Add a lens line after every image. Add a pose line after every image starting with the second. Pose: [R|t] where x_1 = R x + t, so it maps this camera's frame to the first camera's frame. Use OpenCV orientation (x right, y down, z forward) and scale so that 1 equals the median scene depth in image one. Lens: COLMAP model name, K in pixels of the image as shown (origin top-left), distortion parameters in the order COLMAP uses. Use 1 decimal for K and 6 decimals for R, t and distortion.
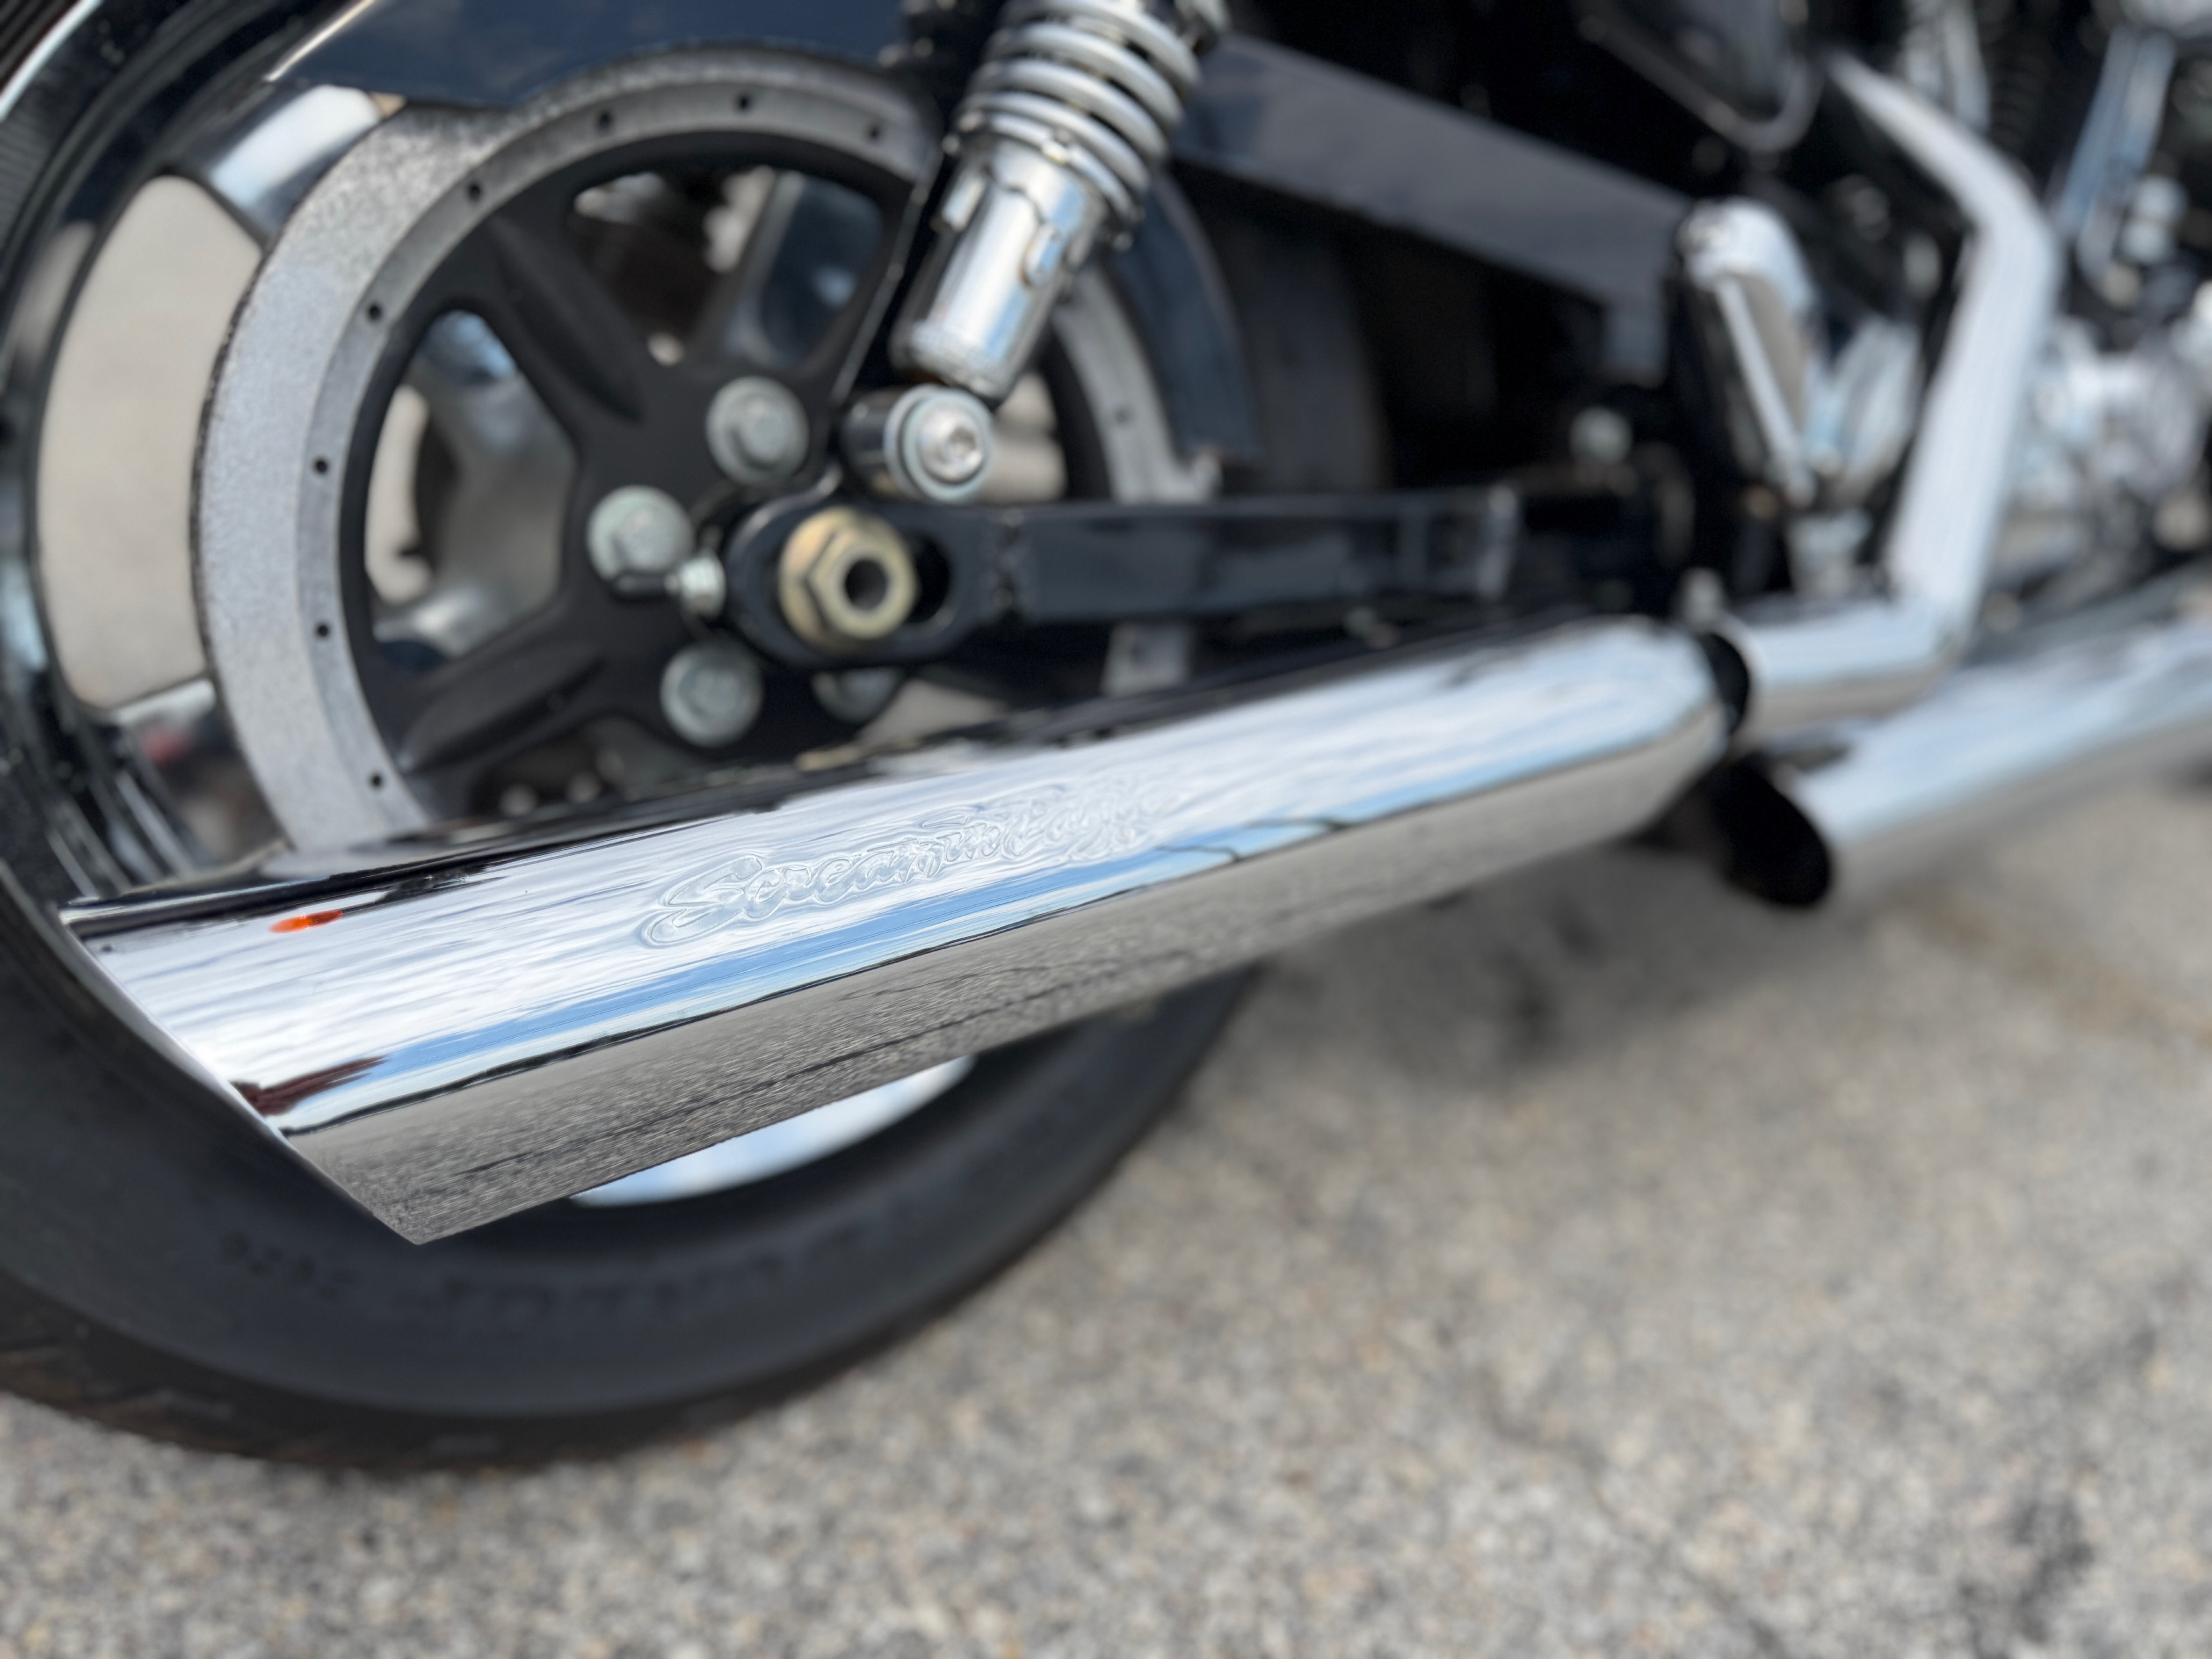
lens RADIAL K [[1572.2, 0, 1124.6], [0, 1572.2, 797.2], [0, 0, 1]] dist [0.009323, -0.015308]
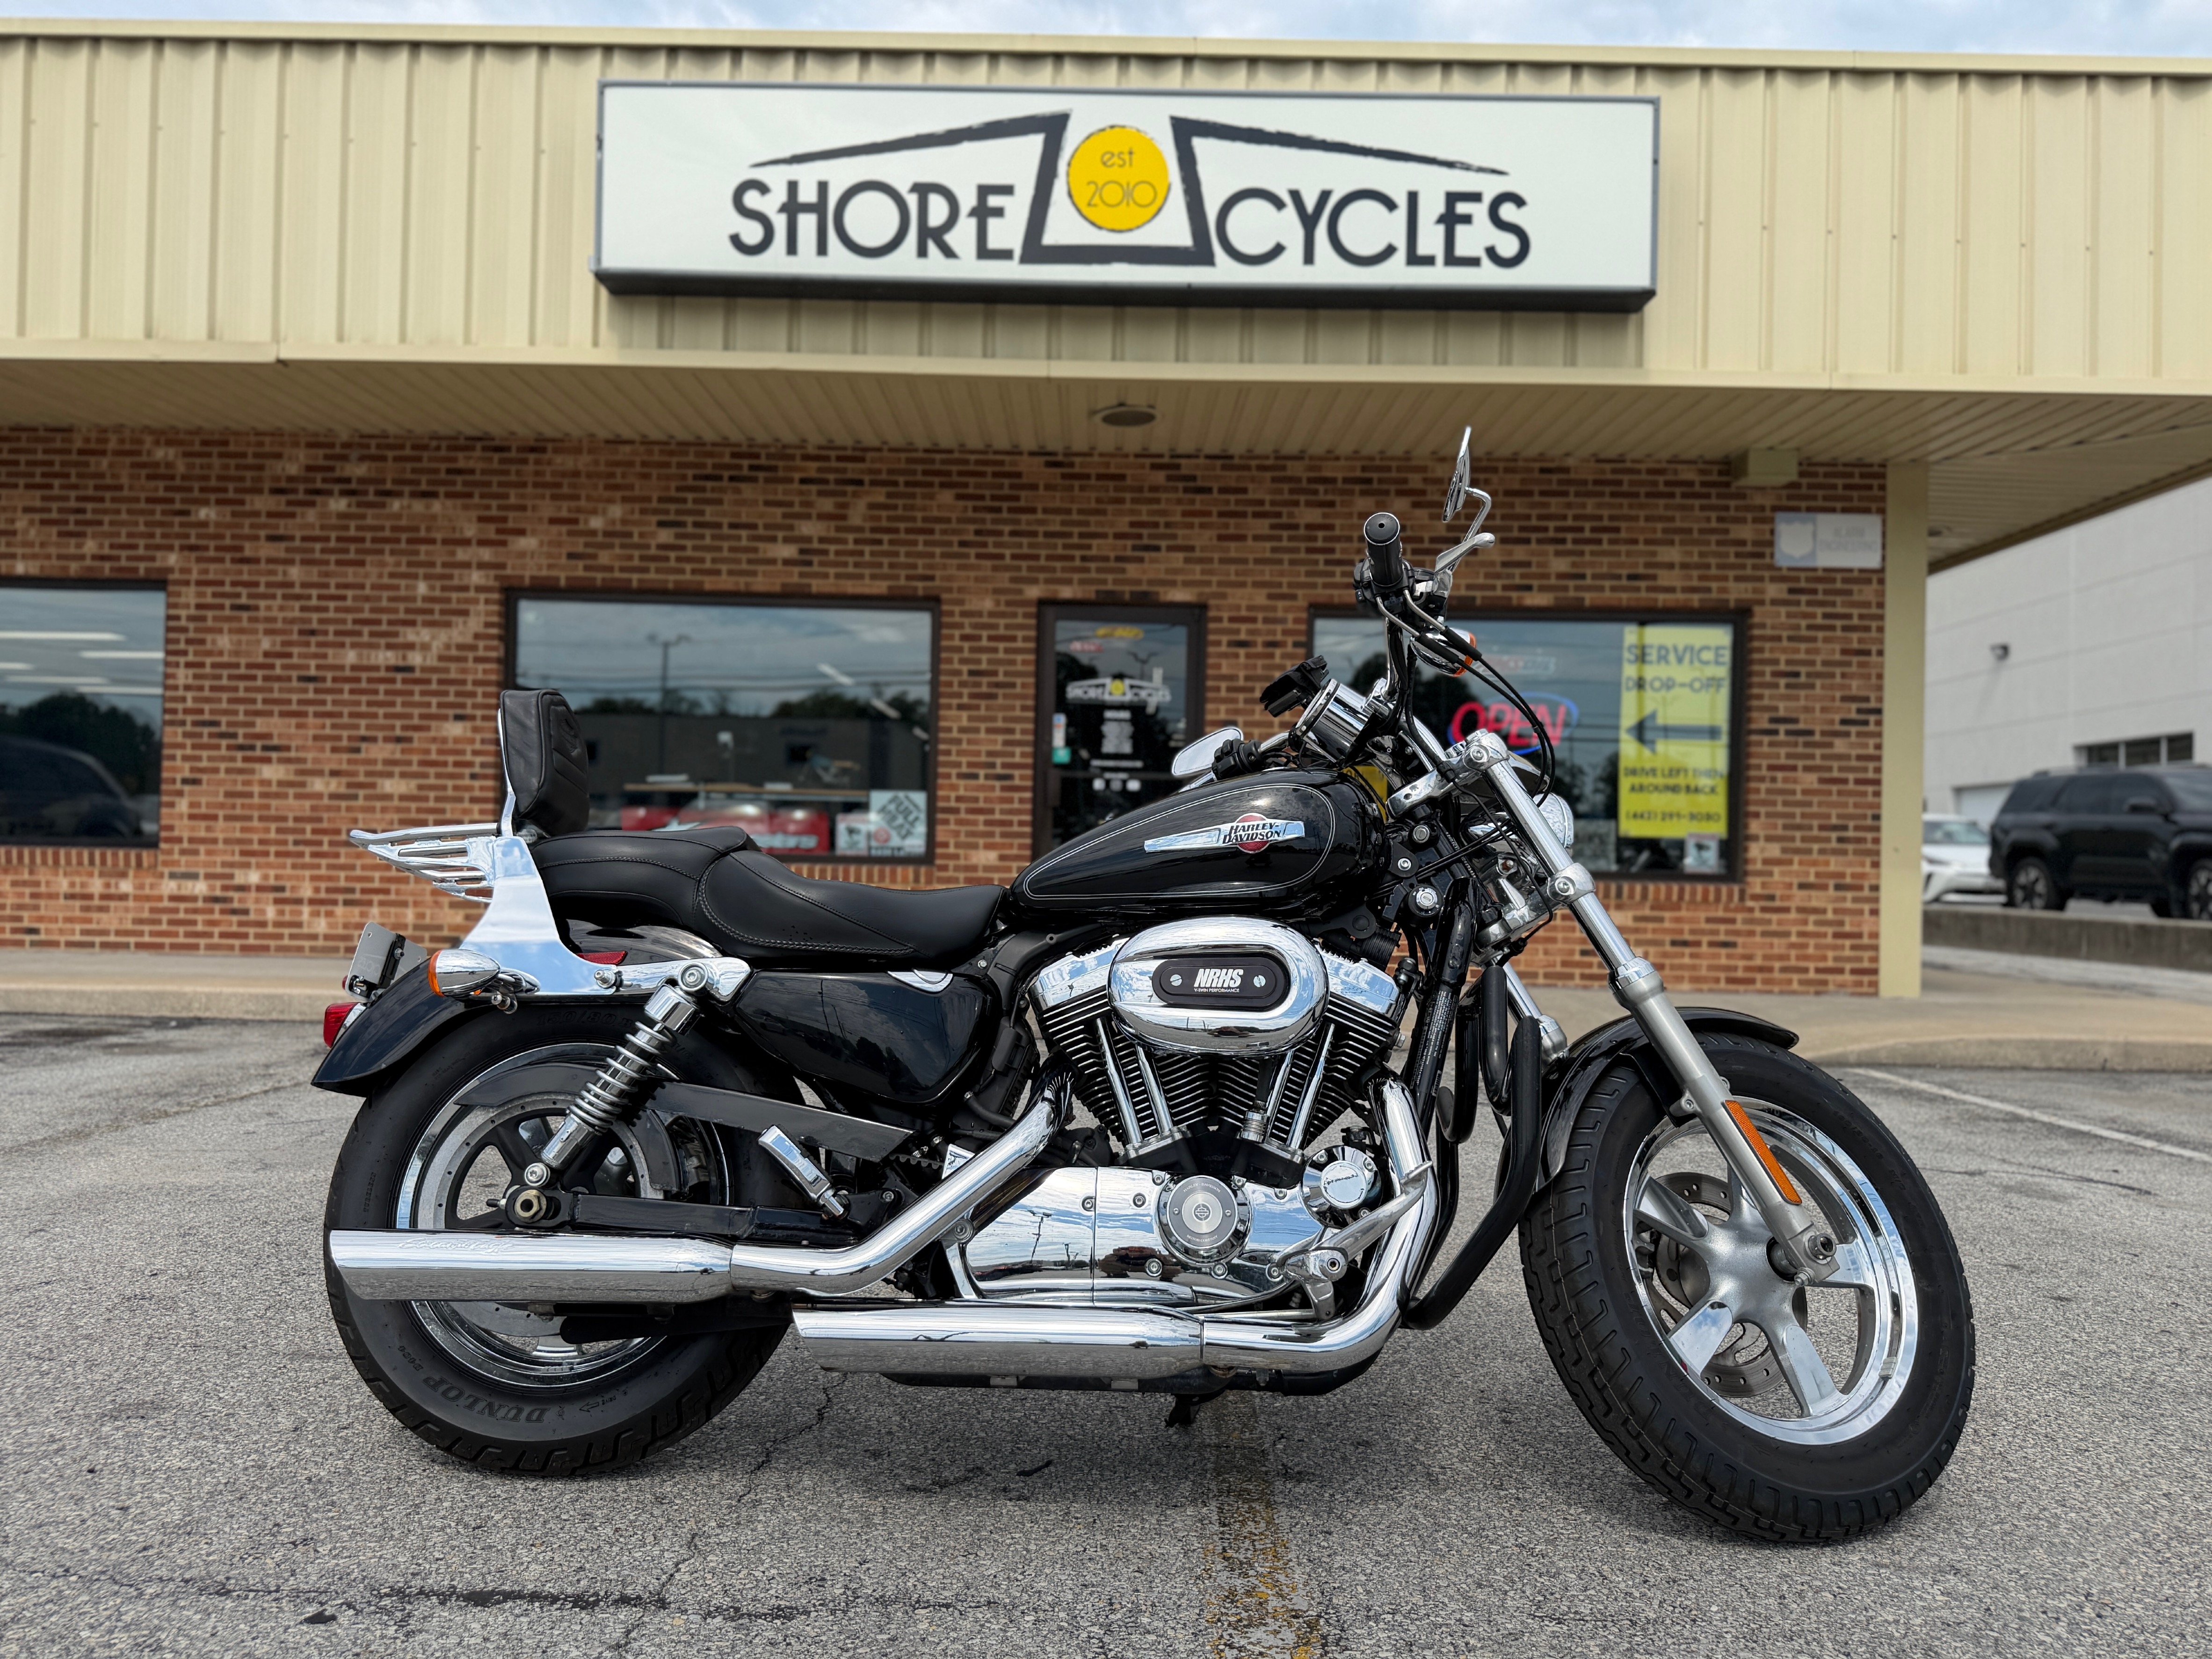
lens RADIAL K [[1572.2, 0, 1098.4], [0, 1572.2, 840.4], [0, 0, 1]] dist [0.009323, -0.015308]
pose [[0.769416, -0.108812, -0.629411, 3.200119], [-0.220720, 0.879391, -0.421846, 0.384427], [0.599401, 0.463499, 0.652601, -1.137339]]
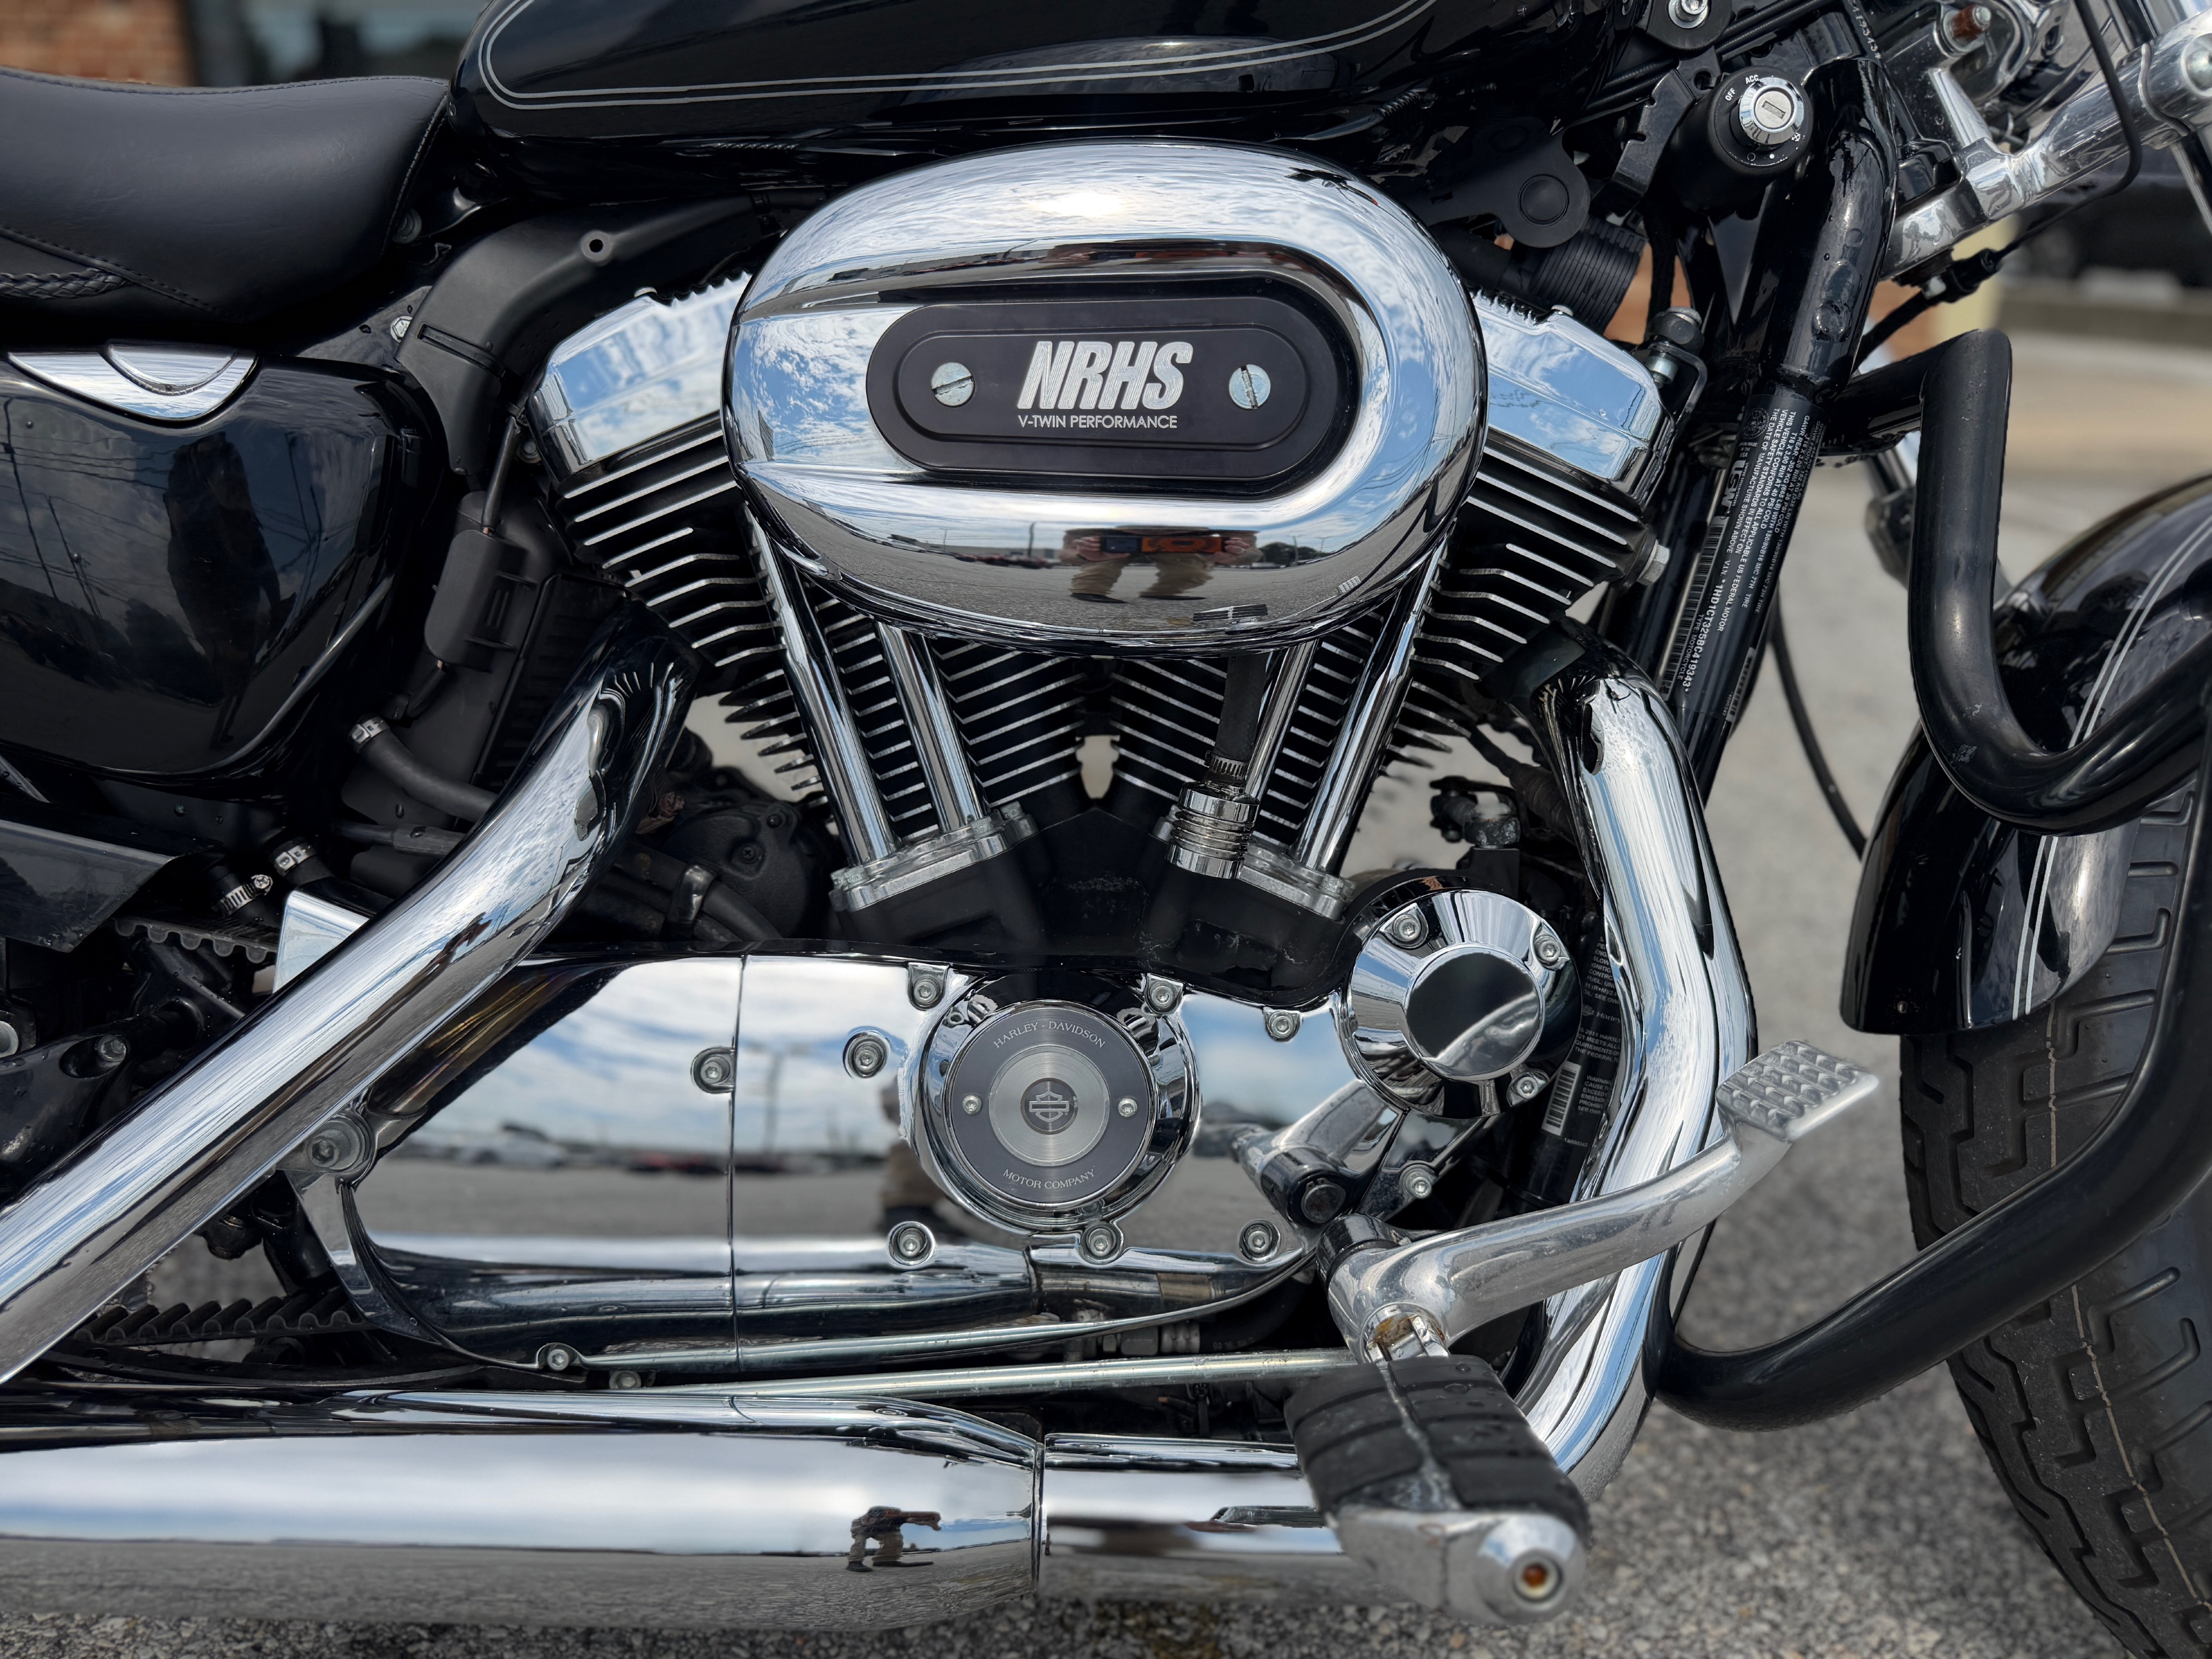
lens RADIAL K [[1572.2, 0, 1103.6], [0, 1572.2, 819.2], [0, 0, 1]] dist [0.009323, -0.015308]
pose [[0.802639, 0.113949, -0.585480, 1.764808], [-0.201934, 0.975530, -0.086971, -0.531644], [0.561243, 0.188035, 0.806009, 0.723215]]
